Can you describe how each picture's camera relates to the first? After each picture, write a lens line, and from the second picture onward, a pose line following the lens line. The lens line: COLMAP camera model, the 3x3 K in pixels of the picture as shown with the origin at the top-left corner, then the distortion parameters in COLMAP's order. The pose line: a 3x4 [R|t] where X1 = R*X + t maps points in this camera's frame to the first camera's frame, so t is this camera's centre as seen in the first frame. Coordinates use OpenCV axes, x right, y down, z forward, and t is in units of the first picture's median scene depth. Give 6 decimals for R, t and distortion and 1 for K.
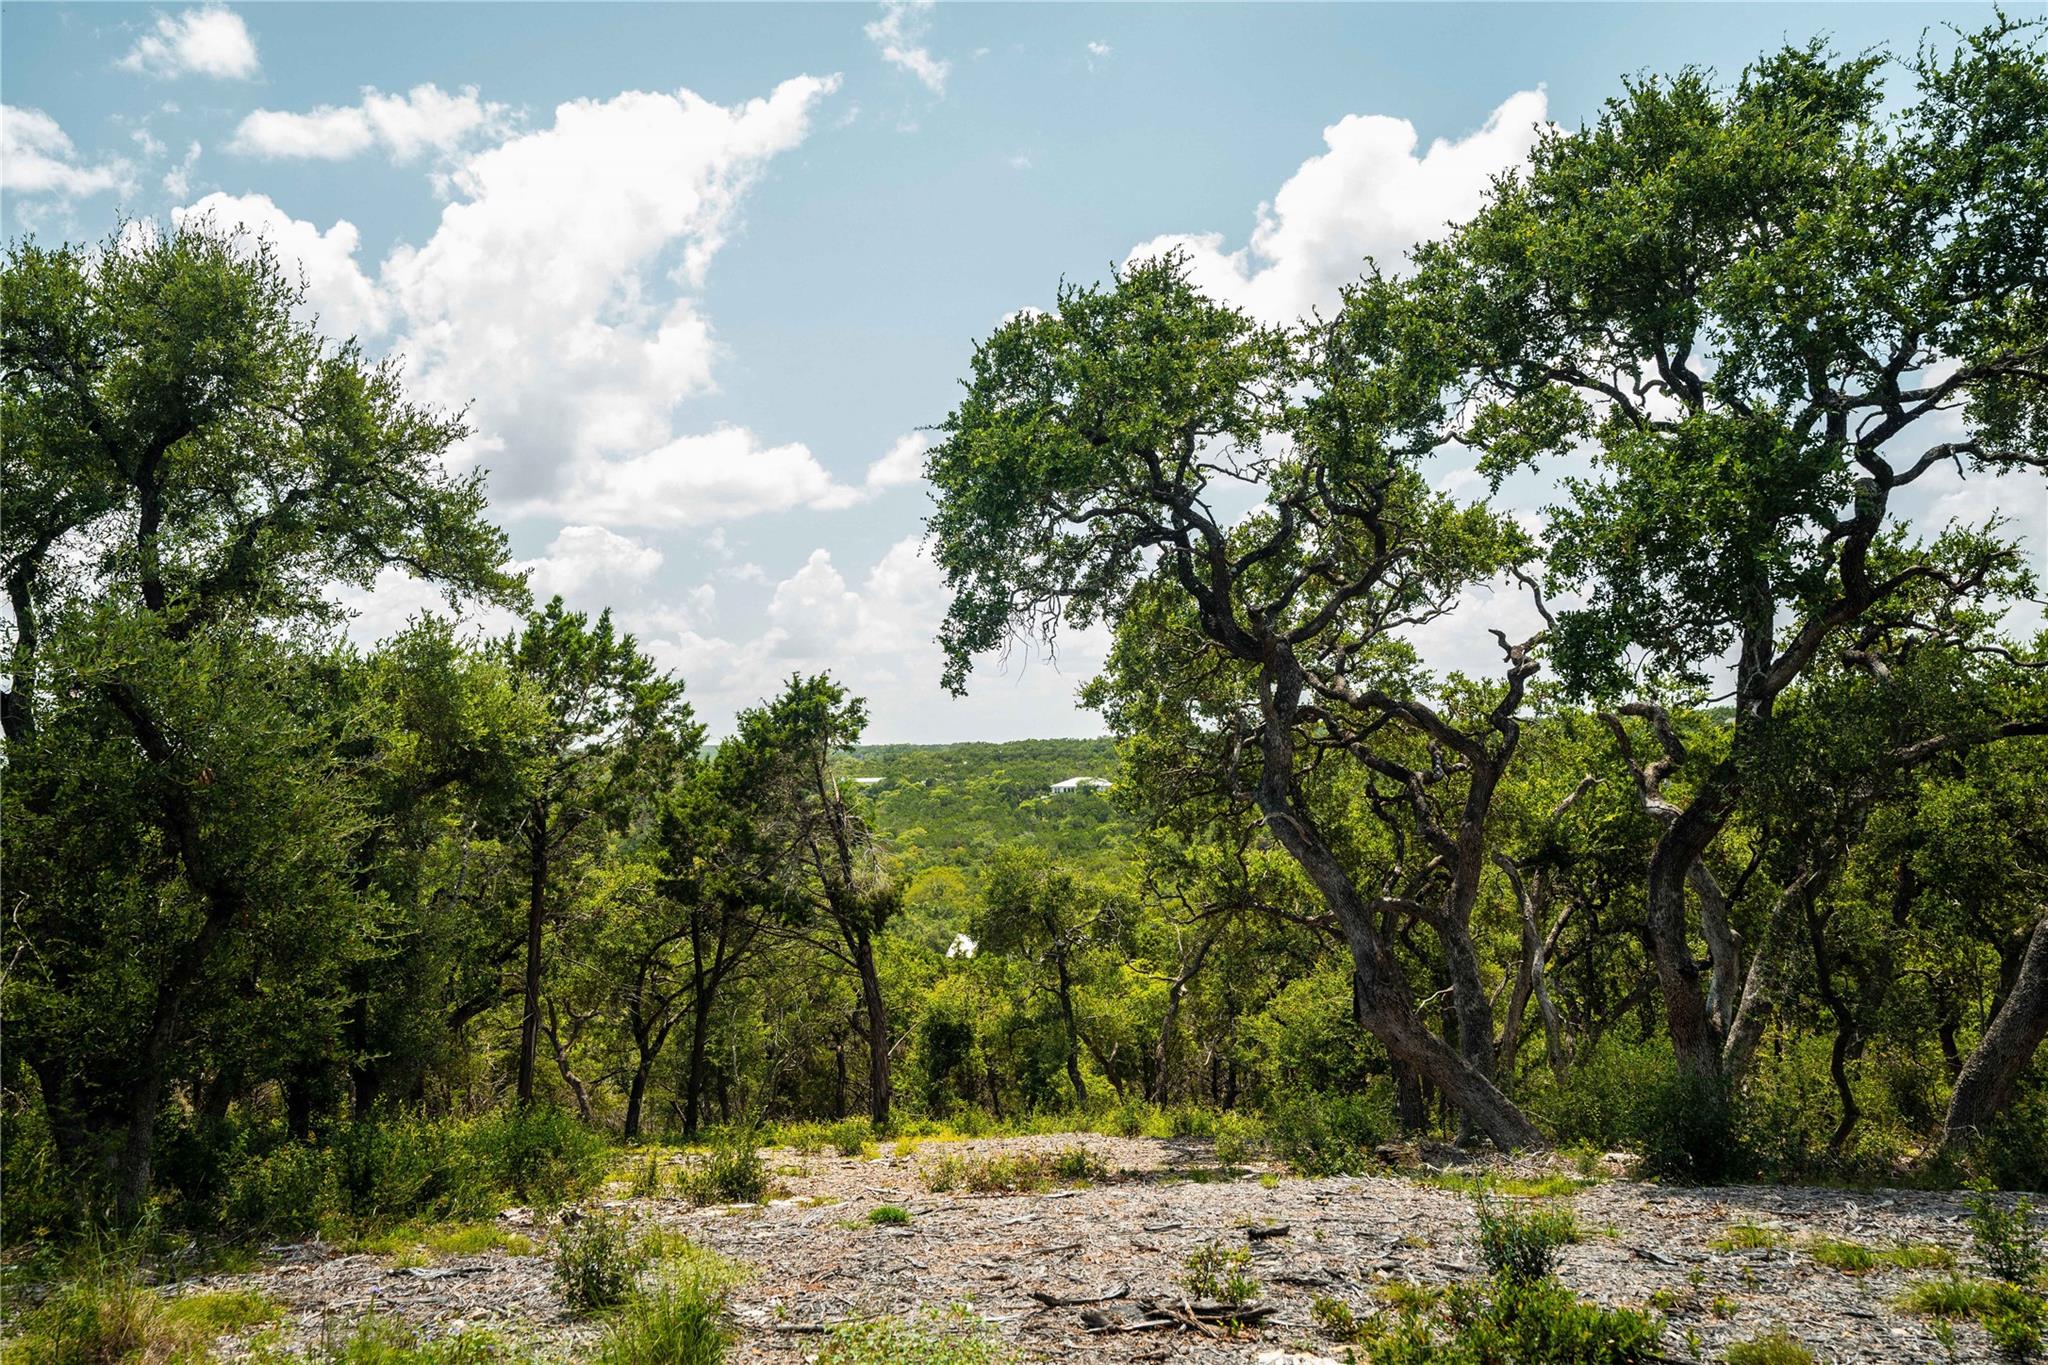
lens RADIAL K [[1982.7, 0, 1015.2], [0, 1982.7, 686.5], [0, 0, 1]] dist [0.081726, 0.078981]
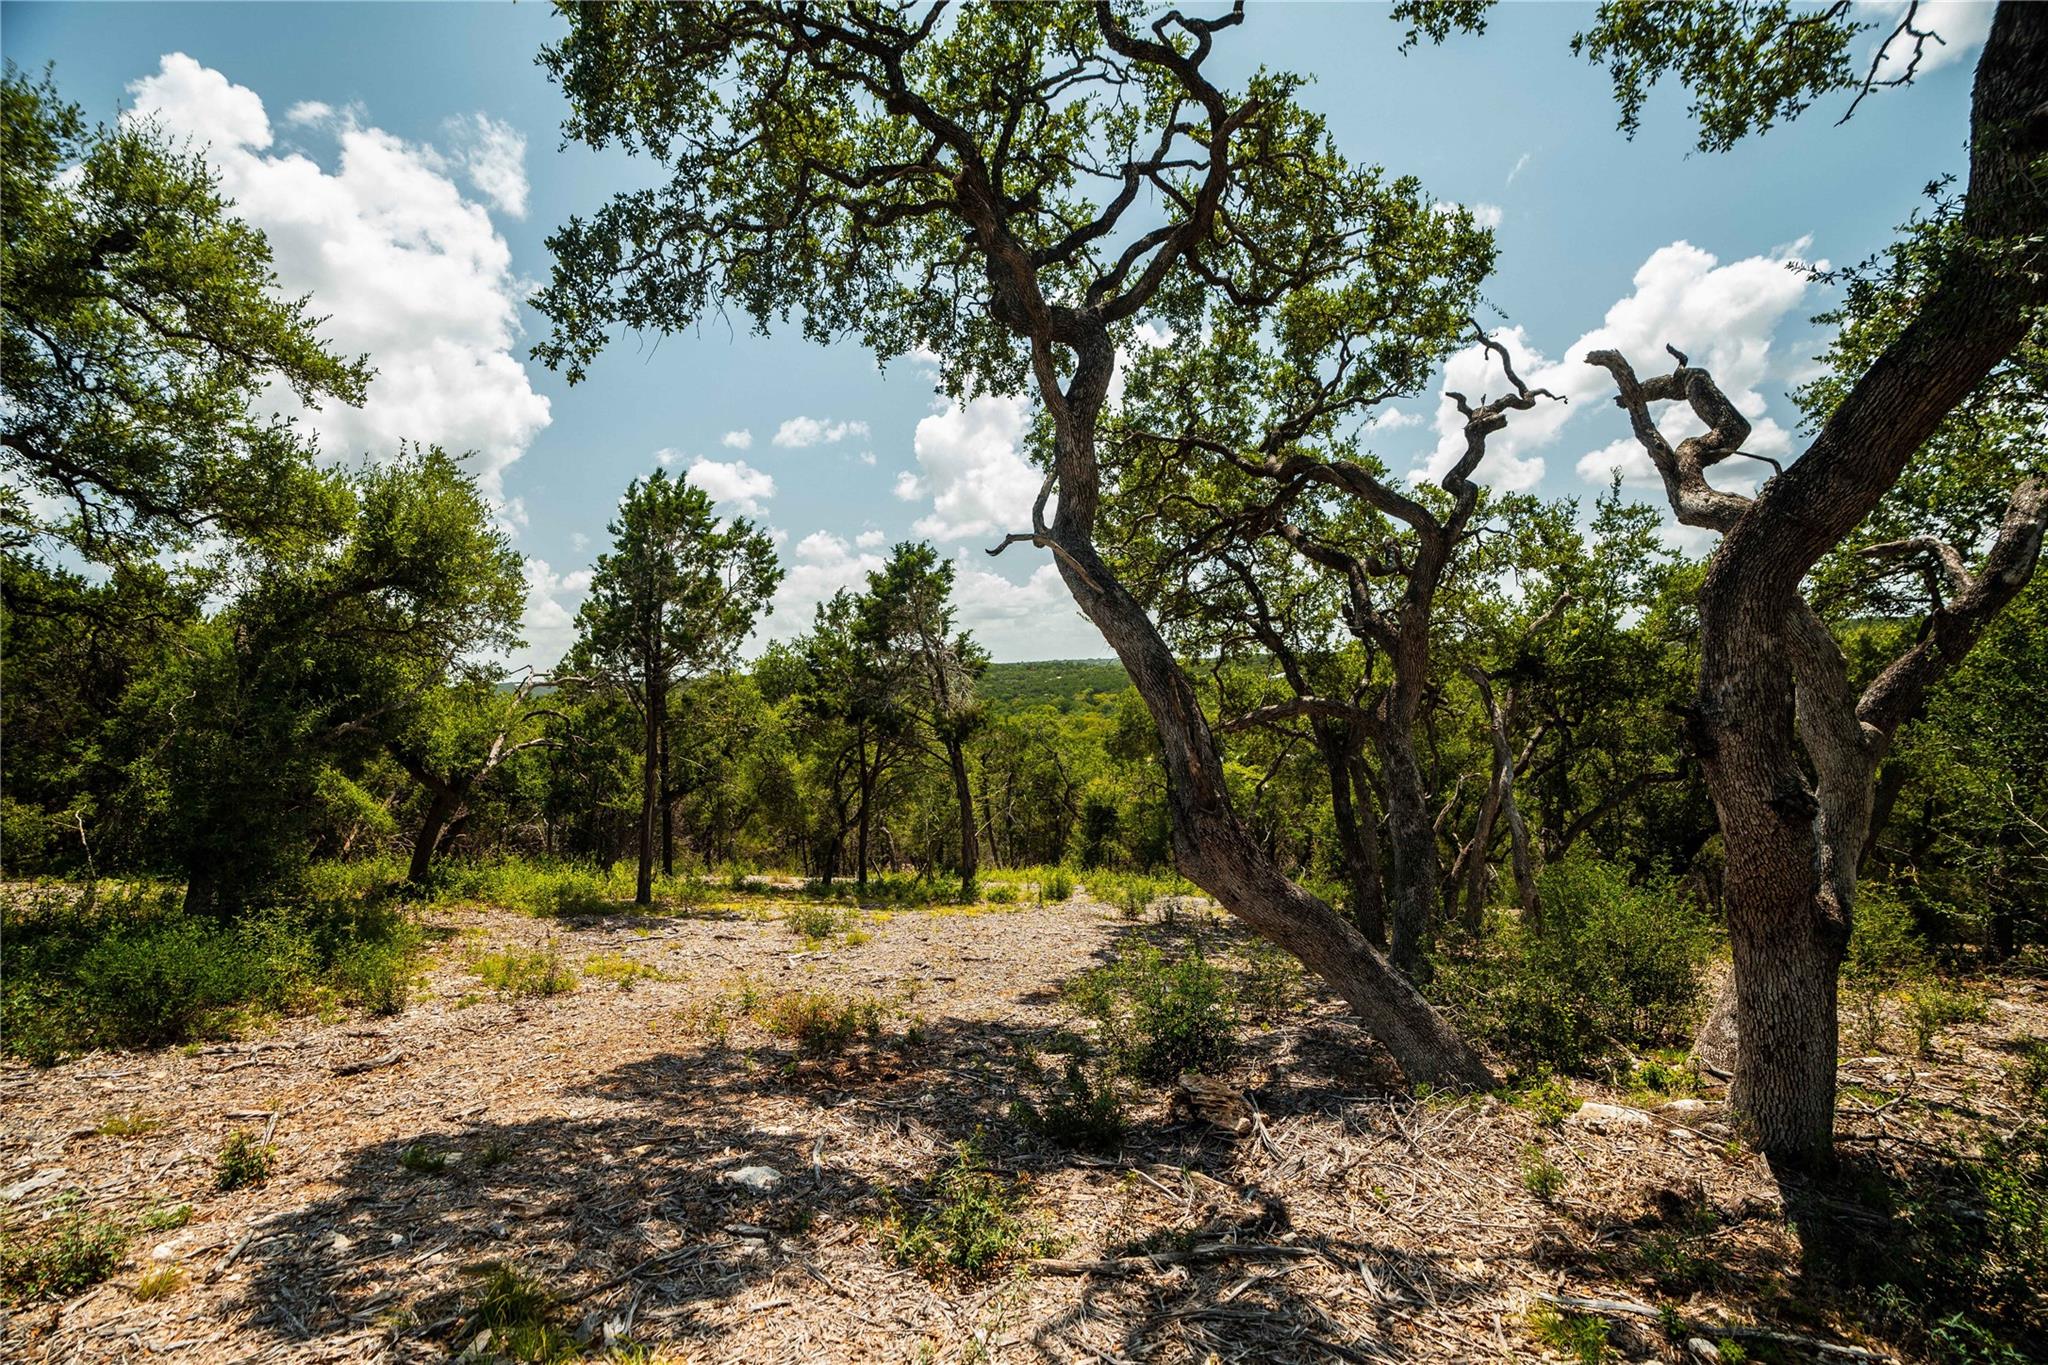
lens RADIAL K [[944.0, 0, 1037.6], [0, 944.0, 672.4], [0, 0, 1]] dist [-0.052975, 0.022665]
pose [[0.973569, -0.006580, -0.228298, 0.131735], [0.015298, 0.999219, 0.036441, 0.064078], [0.227880, -0.038971, 0.972909, 0.471766]]
